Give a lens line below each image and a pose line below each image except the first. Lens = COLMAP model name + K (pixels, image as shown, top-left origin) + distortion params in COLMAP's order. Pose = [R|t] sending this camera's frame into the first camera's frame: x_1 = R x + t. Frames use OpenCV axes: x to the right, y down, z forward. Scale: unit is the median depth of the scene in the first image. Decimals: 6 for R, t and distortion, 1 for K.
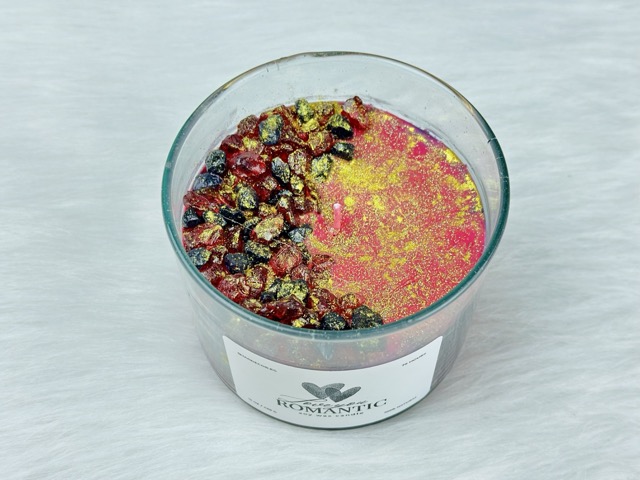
lens RADIAL K [[914.5, 0, 320.0], [0, 914.5, 240.0], [0, 0, 1]] dist [0.109651, -0.091419]
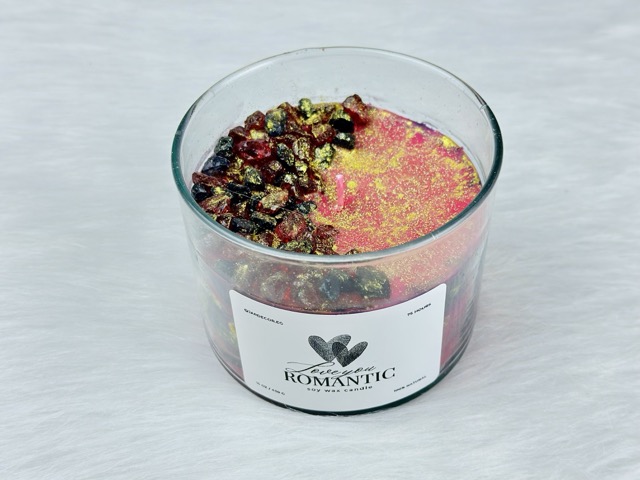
lens RADIAL K [[914.5, 0, 320.0], [0, 914.5, 240.0], [0, 0, 1]] dist [0.109651, -0.091419]
pose [[0.999569, -0.025652, -0.014262, 0.009070], [0.021612, 0.972075, -0.233674, 0.261381], [0.019858, 0.233265, 0.972211, 0.001832]]
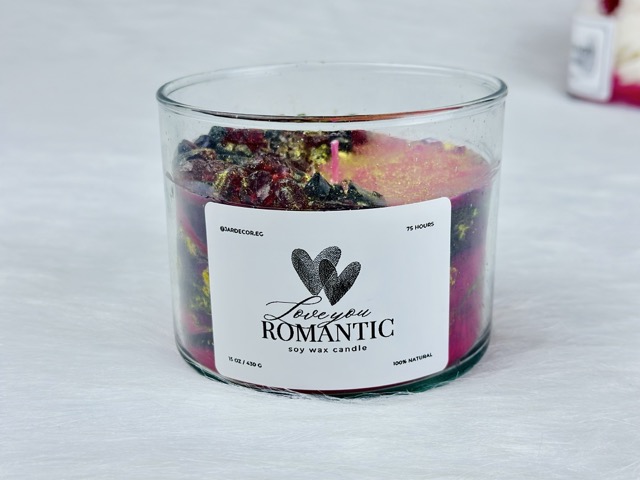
lens RADIAL K [[914.5, 0, 320.0], [0, 914.5, 240.0], [0, 0, 1]] dist [0.109651, -0.091419]
pose [[0.999703, -0.001836, -0.024321, 0.025259], [-0.014758, 0.748378, -0.663108, 0.653639], [0.019419, 0.663270, 0.748128, 0.318431]]
